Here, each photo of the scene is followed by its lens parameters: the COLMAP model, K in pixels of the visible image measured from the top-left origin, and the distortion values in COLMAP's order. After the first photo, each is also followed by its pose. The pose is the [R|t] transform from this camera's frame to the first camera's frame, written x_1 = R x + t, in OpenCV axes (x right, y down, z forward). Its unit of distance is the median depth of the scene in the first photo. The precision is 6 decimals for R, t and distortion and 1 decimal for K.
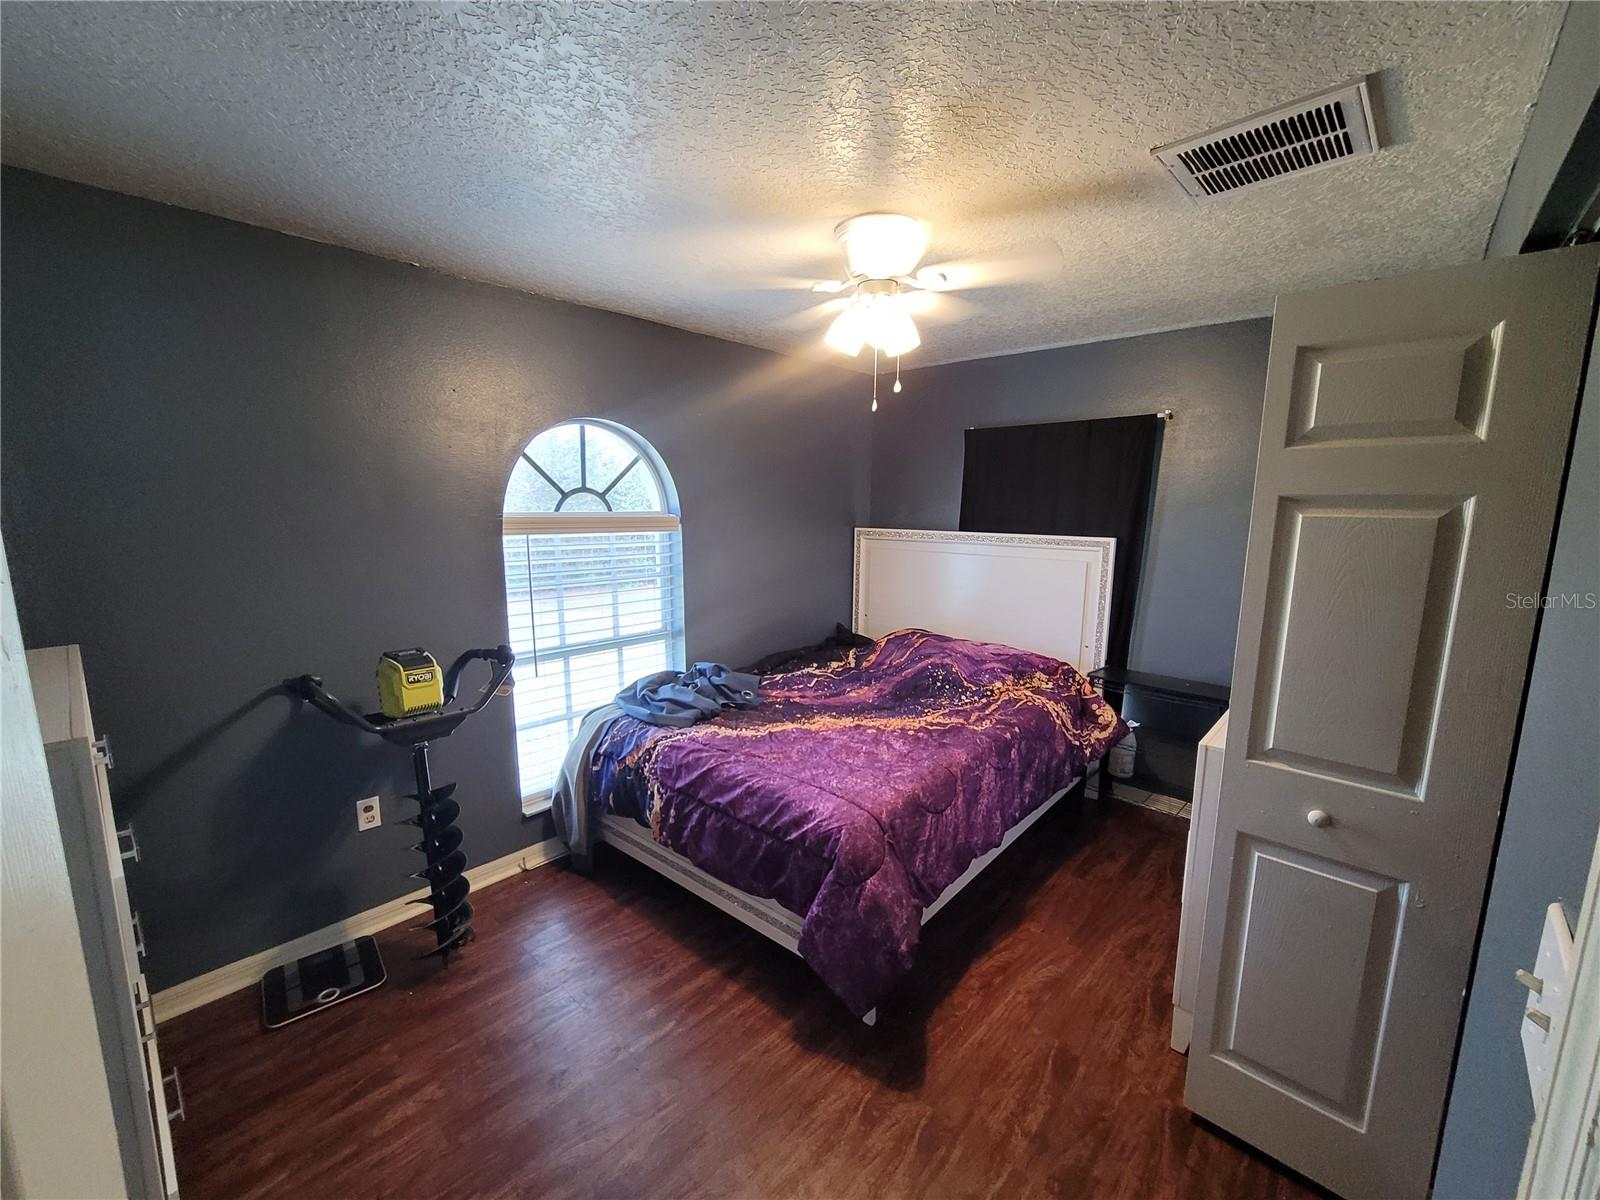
lens RADIAL K [[655.3, 0, 790.8], [0, 655.3, 599.7], [0, 0, 1]] dist [-0.002609, 0.000541]
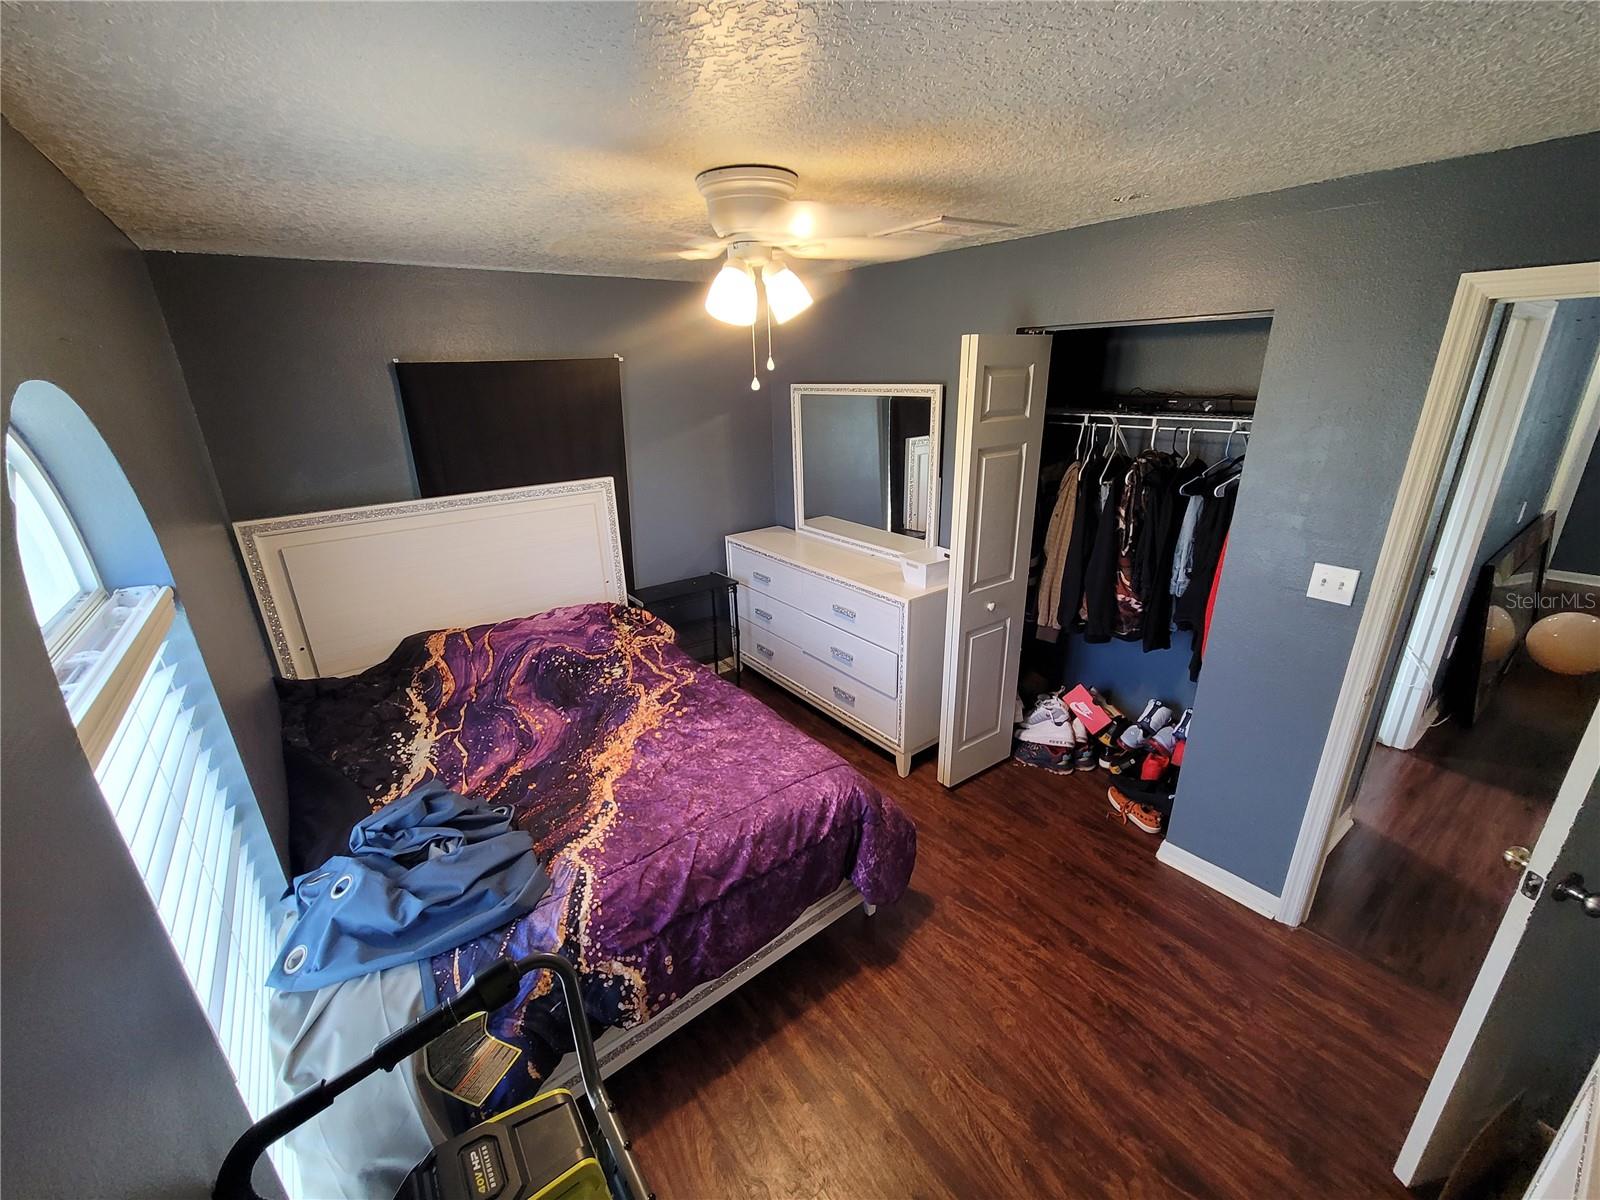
lens RADIAL K [[655.3, 0, 796.0], [0, 655.3, 602.0], [0, 0, 1]] dist [-0.002609, 0.000541]
pose [[0.183273, -0.338166, 0.923068, -0.720346], [0.179052, 0.934749, 0.306895, -0.251753], [-0.966619, 0.109031, 0.231864, 0.683583]]
